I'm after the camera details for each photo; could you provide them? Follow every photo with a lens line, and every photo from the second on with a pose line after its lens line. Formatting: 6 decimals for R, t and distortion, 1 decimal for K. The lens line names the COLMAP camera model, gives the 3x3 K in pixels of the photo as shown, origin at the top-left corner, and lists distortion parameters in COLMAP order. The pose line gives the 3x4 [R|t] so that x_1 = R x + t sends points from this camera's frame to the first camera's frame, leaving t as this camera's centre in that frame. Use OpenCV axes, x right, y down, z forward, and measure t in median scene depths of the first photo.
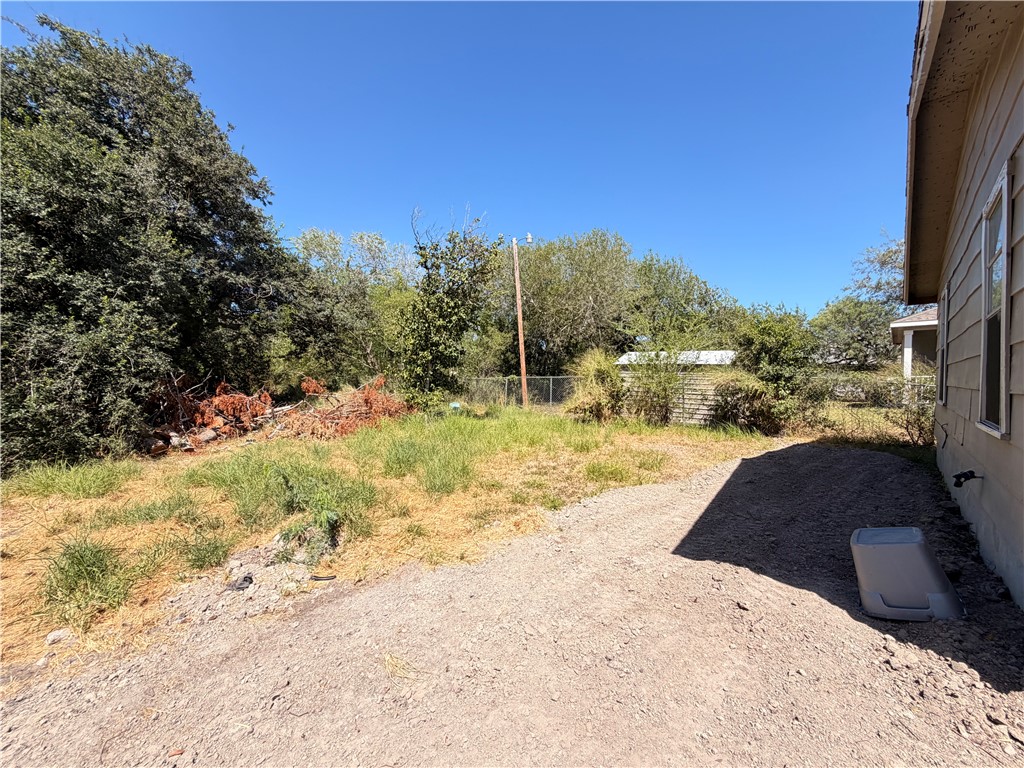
lens RADIAL K [[409.2, 0, 508.6], [0, 409.2, 386.2], [0, 0, 1]] dist [0.000018, 0.000023]
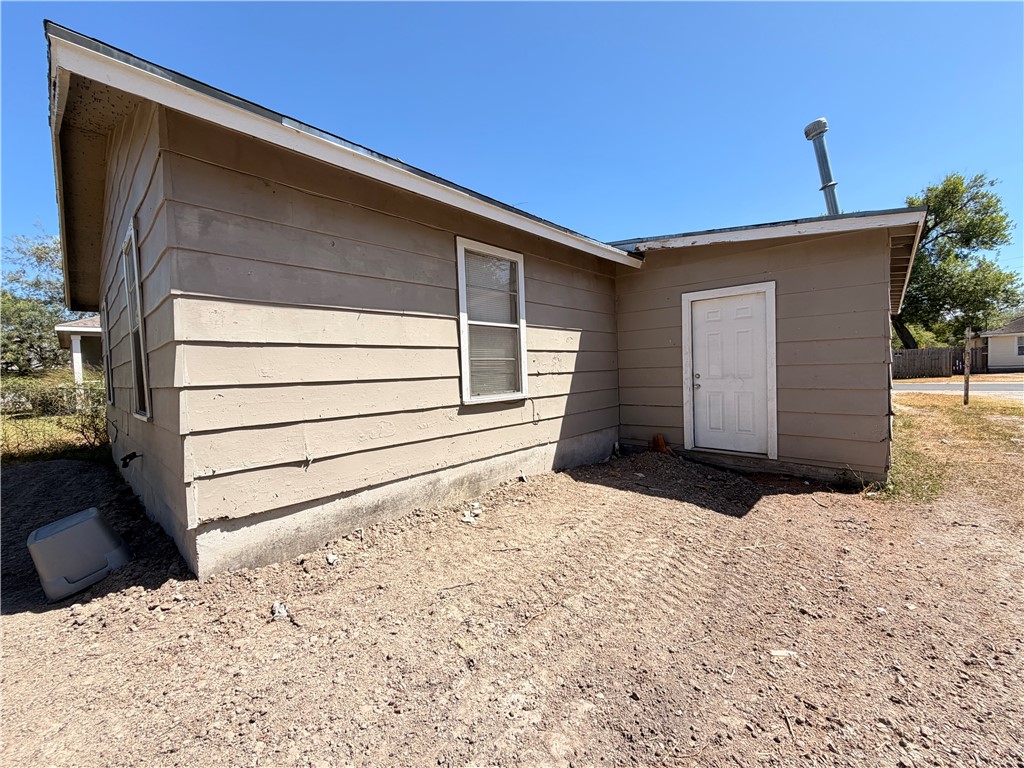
lens RADIAL K [[409.2, 0, 508.6], [0, 409.2, 386.2], [0, 0, 1]] dist [0.000018, 0.000023]
pose [[-0.009633, -0.041219, 0.999104, -0.088694], [0.055142, 0.997608, 0.041689, 0.010652], [-0.998432, 0.055495, -0.007337, -0.104992]]
